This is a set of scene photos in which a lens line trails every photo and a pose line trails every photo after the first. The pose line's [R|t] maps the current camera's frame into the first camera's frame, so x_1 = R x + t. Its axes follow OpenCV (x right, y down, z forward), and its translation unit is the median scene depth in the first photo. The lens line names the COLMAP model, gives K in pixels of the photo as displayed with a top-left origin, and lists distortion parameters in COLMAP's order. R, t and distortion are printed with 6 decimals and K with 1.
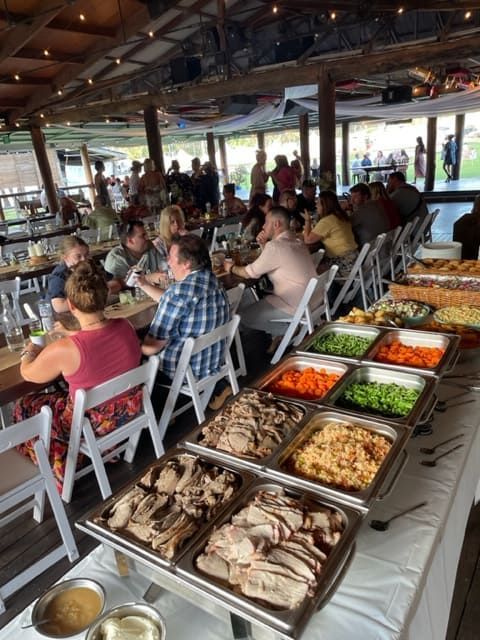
lens RADIAL K [[484.3, 0, 243.2], [0, 484.3, 319.7], [0, 0, 1]] dist [0.076085, -0.120815]
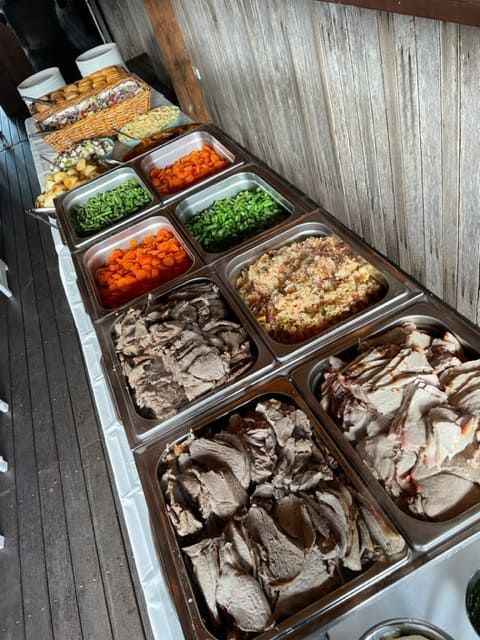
lens RADIAL K [[484.3, 0, 243.2], [0, 484.3, 319.7], [0, 0, 1]] dist [0.076085, -0.120815]
pose [[0.548550, -0.634645, 0.544352, -0.280645], [0.485528, 0.771815, 0.410566, -0.030162], [-0.680702, 0.039082, 0.731517, 0.502126]]
